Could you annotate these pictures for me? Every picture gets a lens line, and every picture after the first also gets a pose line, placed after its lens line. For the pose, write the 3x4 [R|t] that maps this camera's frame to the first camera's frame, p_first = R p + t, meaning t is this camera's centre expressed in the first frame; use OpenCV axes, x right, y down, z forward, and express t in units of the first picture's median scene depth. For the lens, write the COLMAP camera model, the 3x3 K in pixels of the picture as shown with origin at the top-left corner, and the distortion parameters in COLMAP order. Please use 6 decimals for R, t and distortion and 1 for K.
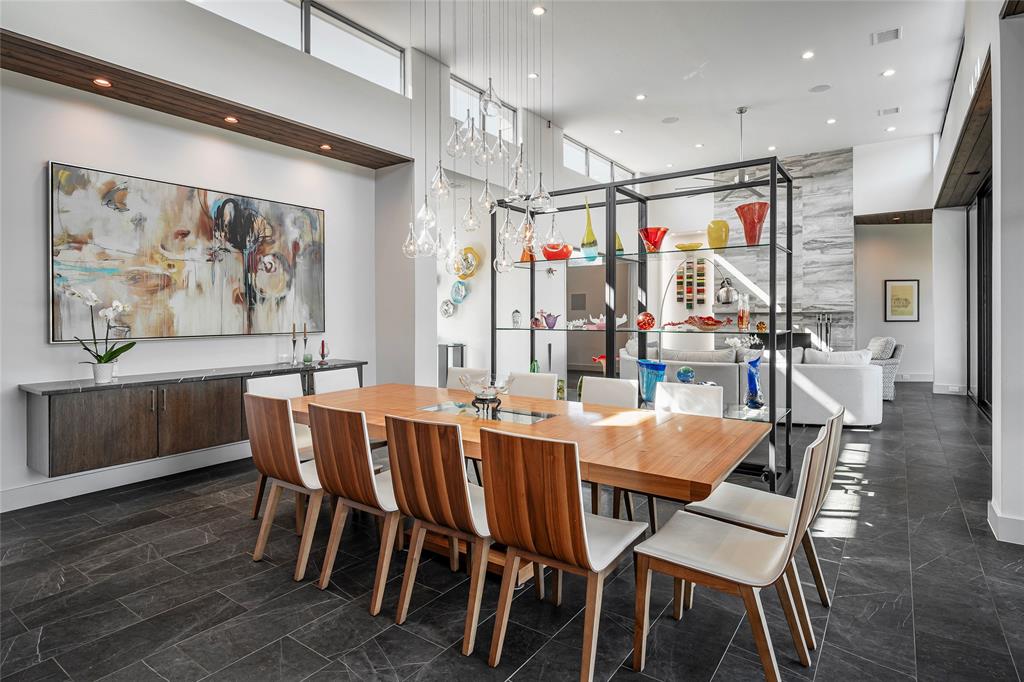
lens RADIAL K [[549.1, 0, 524.7], [0, 549.1, 315.6], [0, 0, 1]] dist [-0.003774, -0.000360]
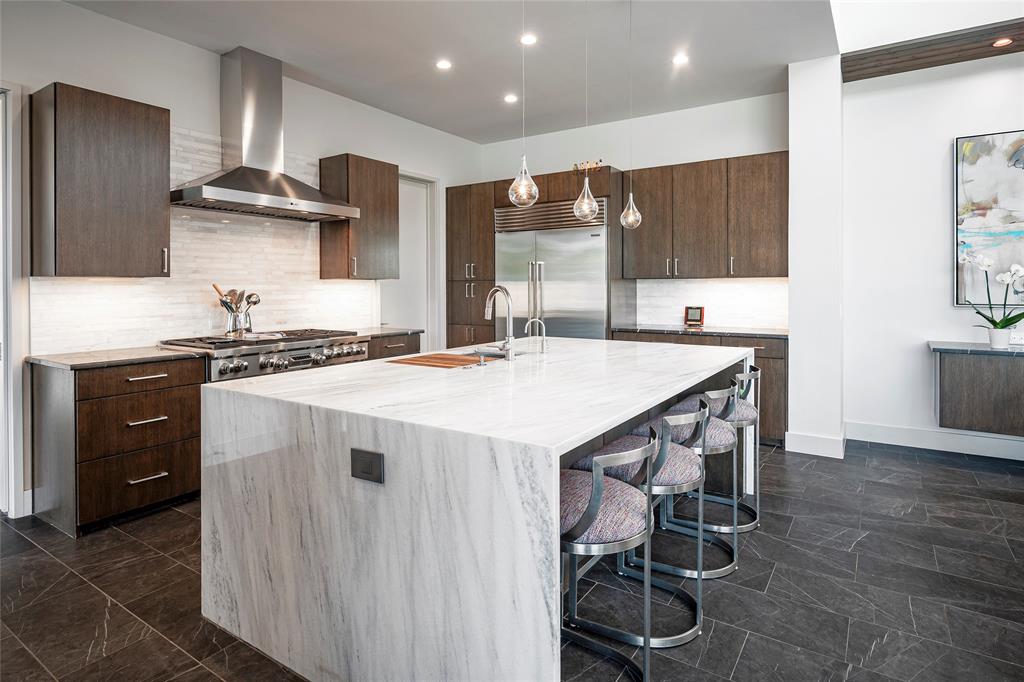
lens RADIAL K [[550.7, 0, 510.5], [0, 550.7, 291.2], [0, 0, 1]] dist [-0.000709, -0.000916]
pose [[0.010385, 0.016064, -0.999817, 0.159375], [0.003015, 0.999866, 0.016096, 0.000865], [0.999942, -0.003182, 0.010335, 0.082166]]
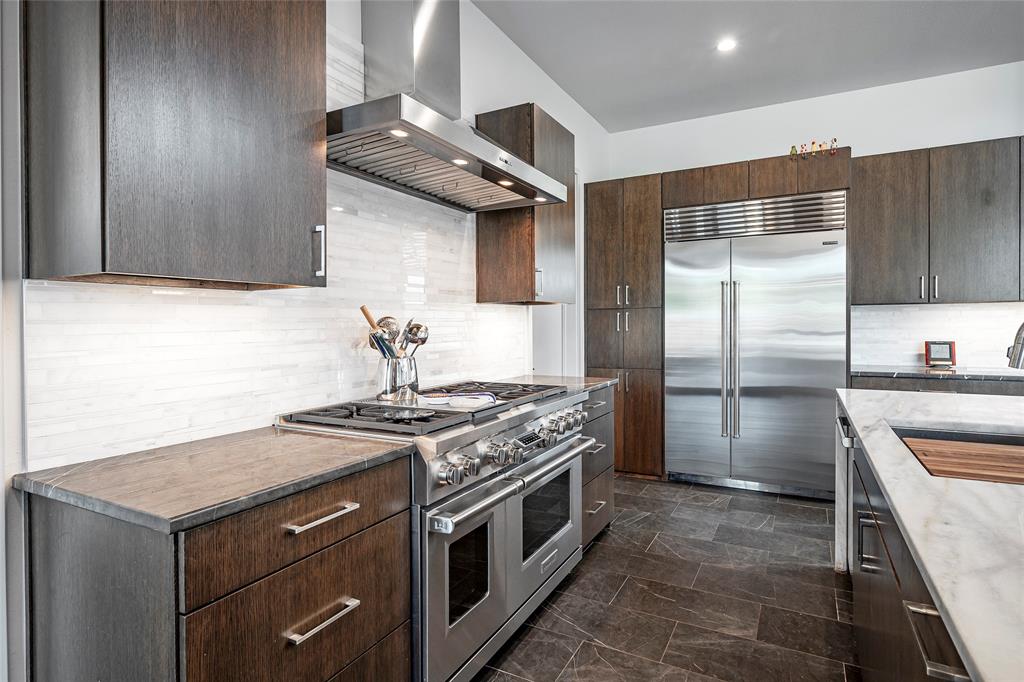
lens RADIAL K [[527.6, 0, 514.9], [0, 527.6, 326.7], [0, 0, 1]] dist [-0.016233, -0.000135]
pose [[0.112244, 0.014410, -0.993576, -0.210349], [0.005545, 0.999870, 0.015127, 0.012414], [0.993665, -0.007207, 0.112149, -0.262530]]
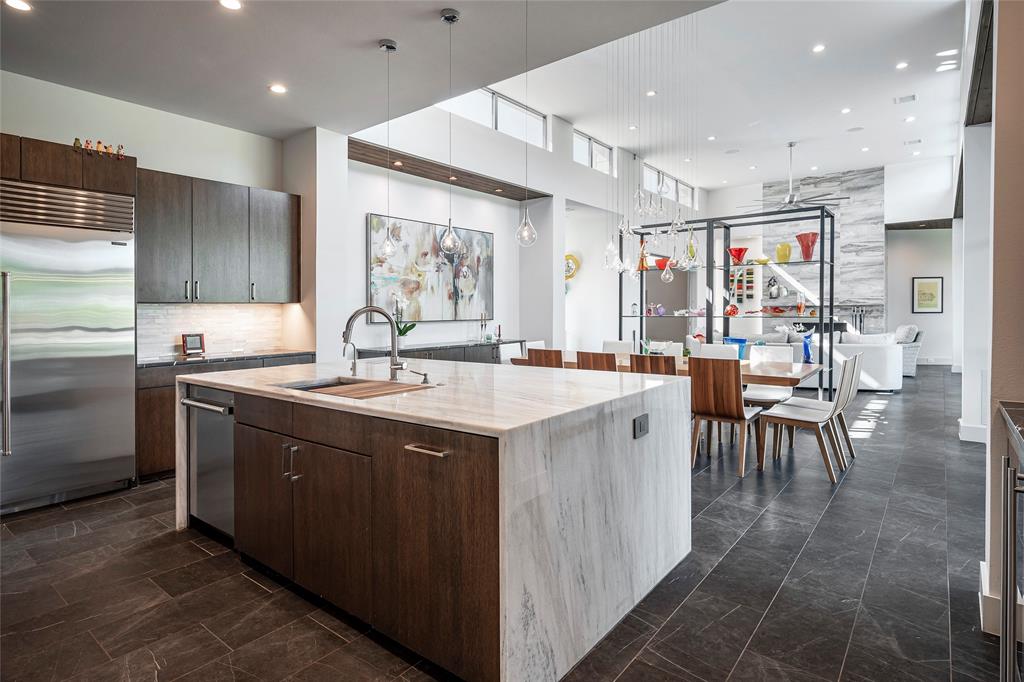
lens RADIAL K [[566.2, 0, 512.0], [0, 566.2, 319.5], [0, 0, 1]] dist [-0.002858, -0.000467]
pose [[0.998495, -0.001847, -0.054808, -0.259821], [0.002636, 0.999894, 0.014328, 0.010353], [0.054776, -0.014451, 0.998394, -0.504149]]
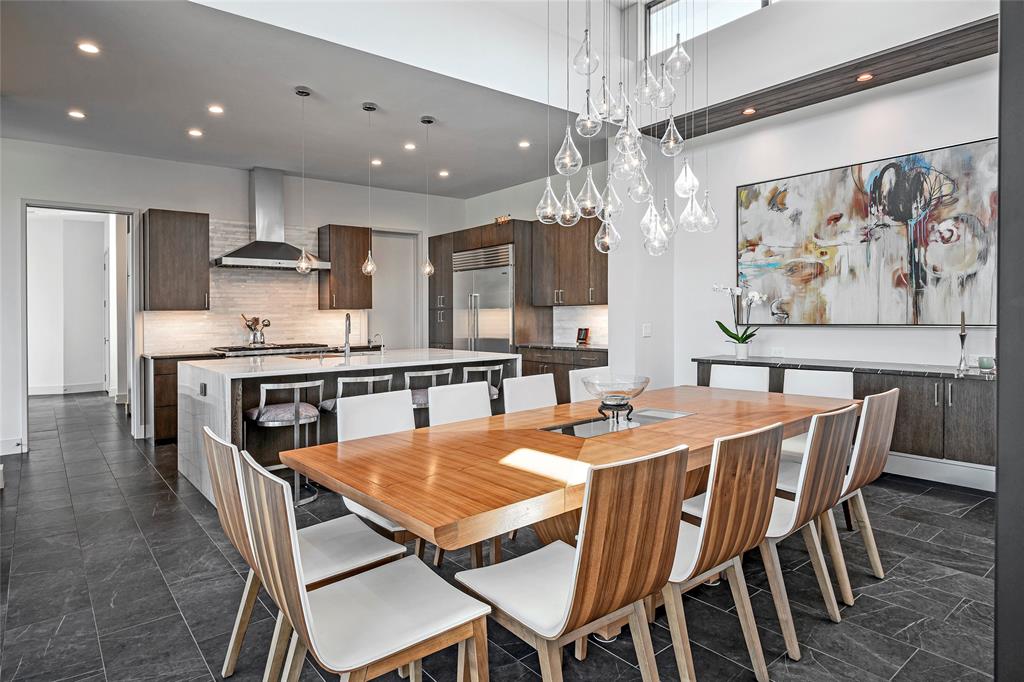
lens RADIAL K [[596.6, 0, 495.0], [0, 596.6, 326.3], [0, 0, 1]] dist [-0.004678, -0.001090]
pose [[-0.317229, 0.030372, -0.947862, 0.506020], [0.016087, 0.999516, 0.026643, 0.003427], [0.948212, -0.006796, -0.317564, 0.674094]]
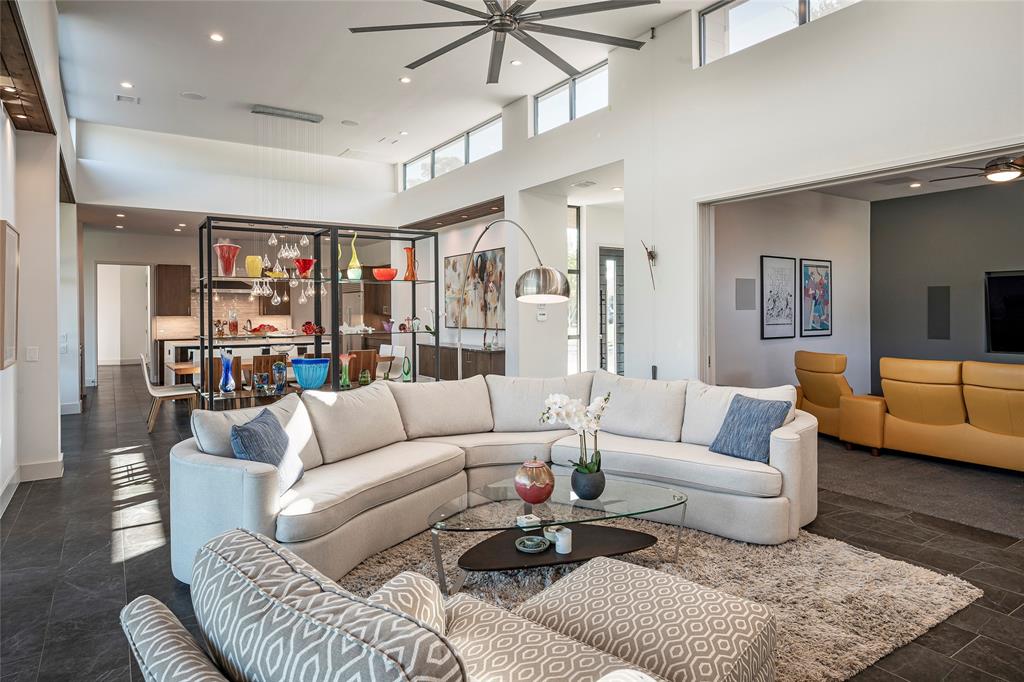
lens RADIAL K [[595.0, 0, 517.7], [0, 595.0, 318.0], [0, 0, 1]] dist [0.003484, 0.000378]
pose [[-0.366021, 0.021420, -0.930360, 1.218408], [0.005905, 0.999768, 0.020695, -0.037965], [0.930588, 0.002081, -0.366063, 1.755275]]
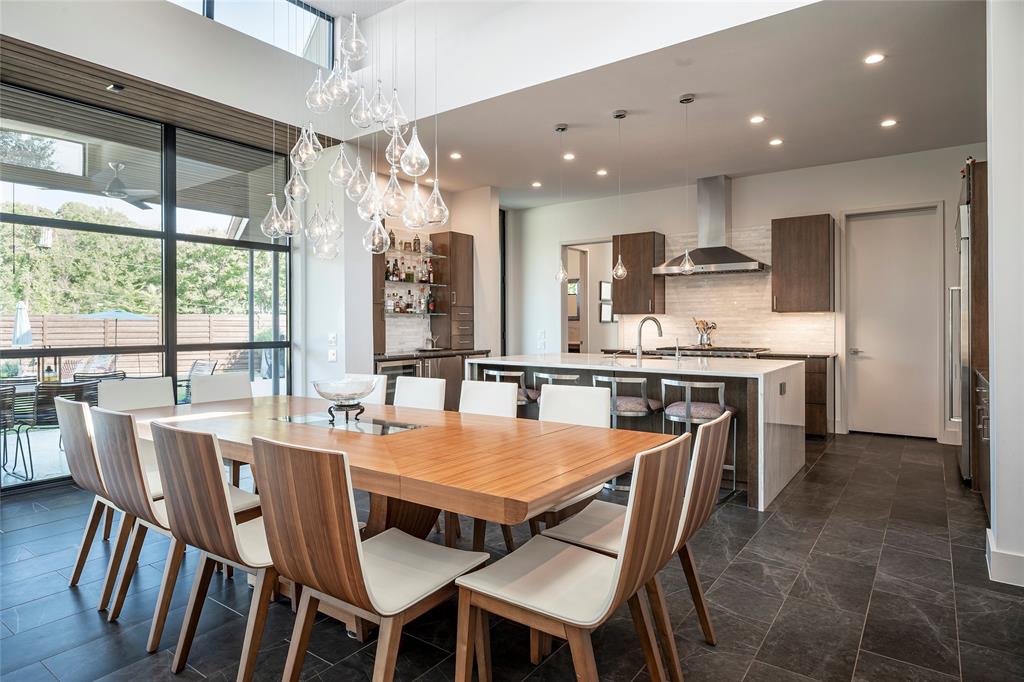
lens RADIAL K [[578.9, 0, 485.3], [0, 578.9, 321.3], [0, 0, 1]] dist [0.003599, 0.001156]
pose [[-0.997661, 0.009201, 0.067740, -0.205363], [0.009021, 0.999955, -0.002958, 0.012514], [-0.067764, -0.002340, -0.997699, 1.169249]]
